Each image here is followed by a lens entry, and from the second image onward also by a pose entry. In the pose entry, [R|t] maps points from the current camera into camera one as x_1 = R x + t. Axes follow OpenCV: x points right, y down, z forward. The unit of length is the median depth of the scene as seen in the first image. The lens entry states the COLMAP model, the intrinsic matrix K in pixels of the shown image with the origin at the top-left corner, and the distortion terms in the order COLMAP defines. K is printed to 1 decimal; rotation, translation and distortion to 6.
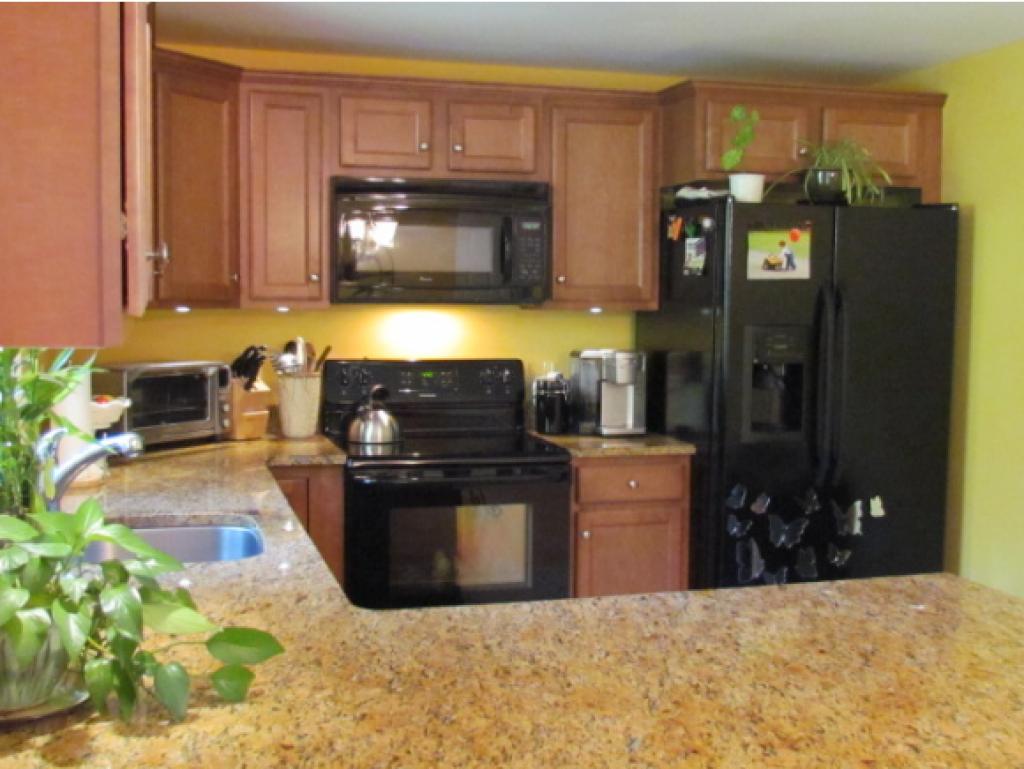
lens RADIAL K [[1214.5, 0, 517.3], [0, 1214.5, 386.4], [0, 0, 1]] dist [-0.047216, 0.035384]
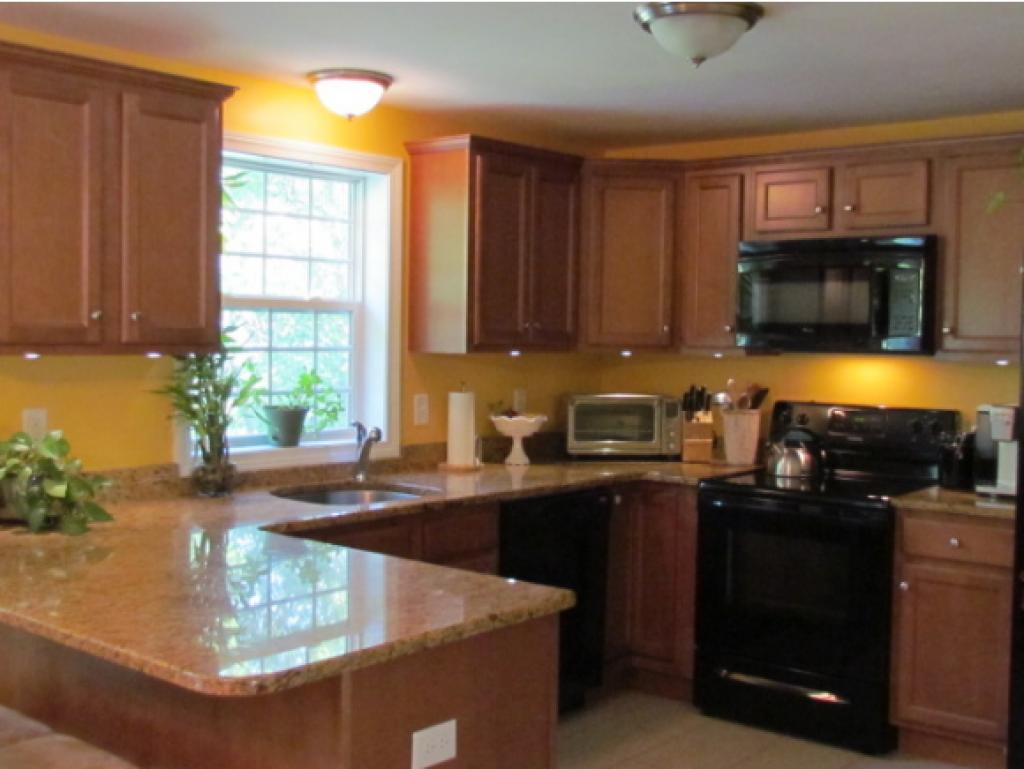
lens RADIAL K [[1214.5, 0, 517.3], [0, 1214.5, 386.4], [0, 0, 1]] dist [-0.047216, 0.035384]
pose [[0.560915, 0.036249, -0.827079, 0.684632], [-0.074002, 0.997237, -0.006481, -0.010678], [0.824559, 0.064841, 0.562048, 0.168388]]
